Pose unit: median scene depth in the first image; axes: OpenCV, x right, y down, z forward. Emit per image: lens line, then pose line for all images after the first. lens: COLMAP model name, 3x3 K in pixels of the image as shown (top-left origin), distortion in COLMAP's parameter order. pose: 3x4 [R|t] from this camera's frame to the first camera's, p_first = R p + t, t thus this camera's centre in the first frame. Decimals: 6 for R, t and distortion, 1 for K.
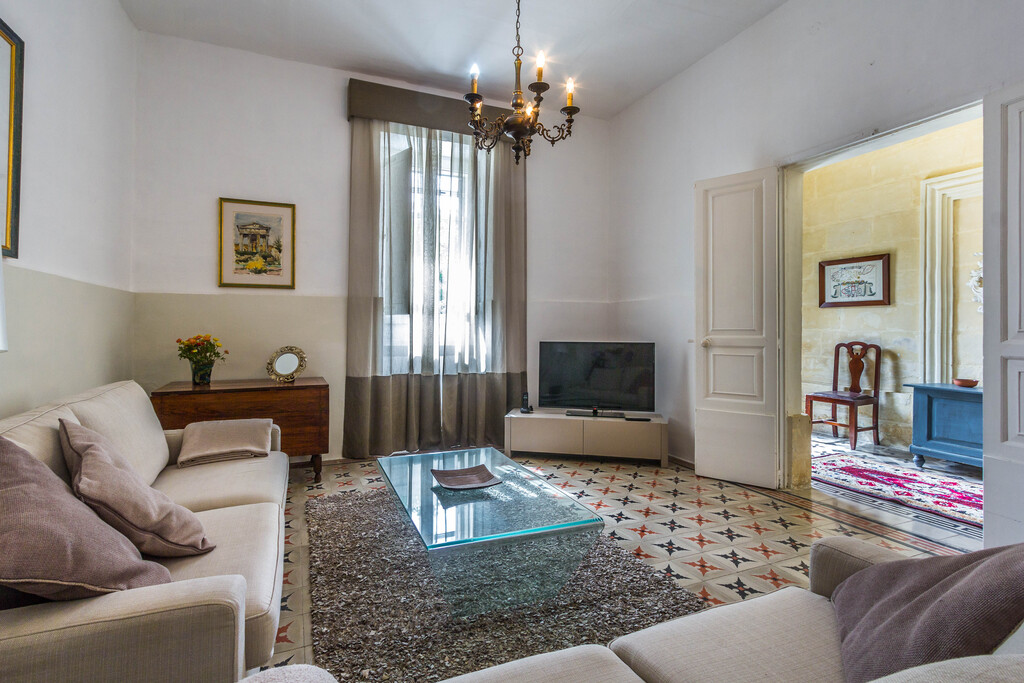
lens RADIAL K [[475.5, 0, 507.5], [0, 475.5, 334.7], [0, 0, 1]] dist [0.002625, 0.000254]
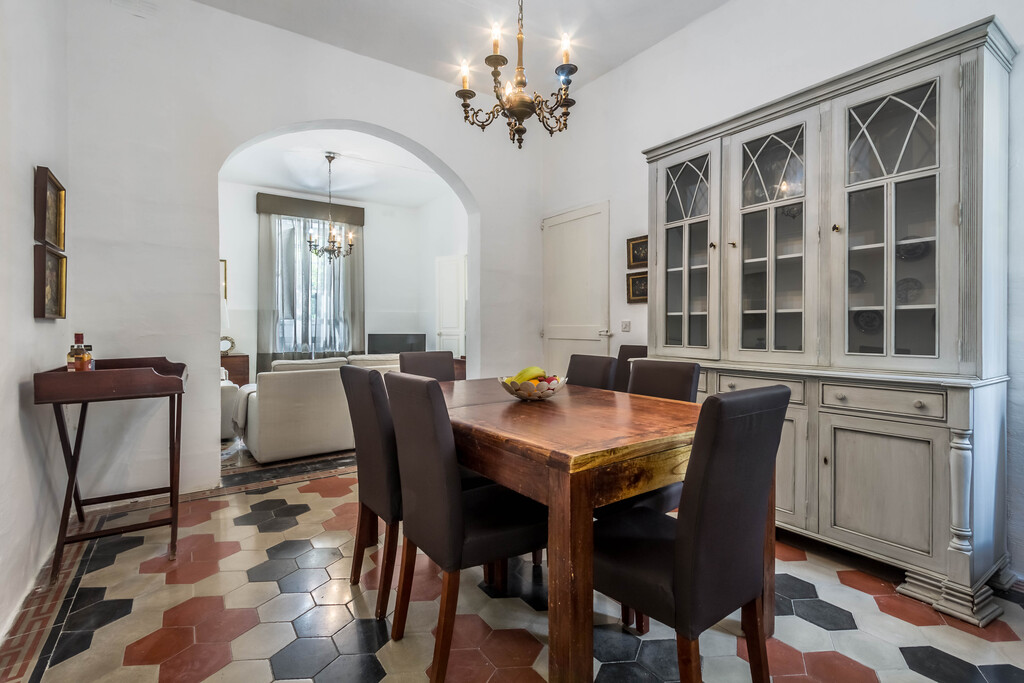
lens RADIAL K [[475.5, 0, 516.1], [0, 475.5, 337.2], [0, 0, 1]] dist [0.002625, 0.000254]
pose [[0.978569, -0.007251, 0.205791, 0.265871], [0.004872, 0.999915, 0.012064, 0.008983], [-0.205861, -0.010803, 0.978522, -1.019003]]
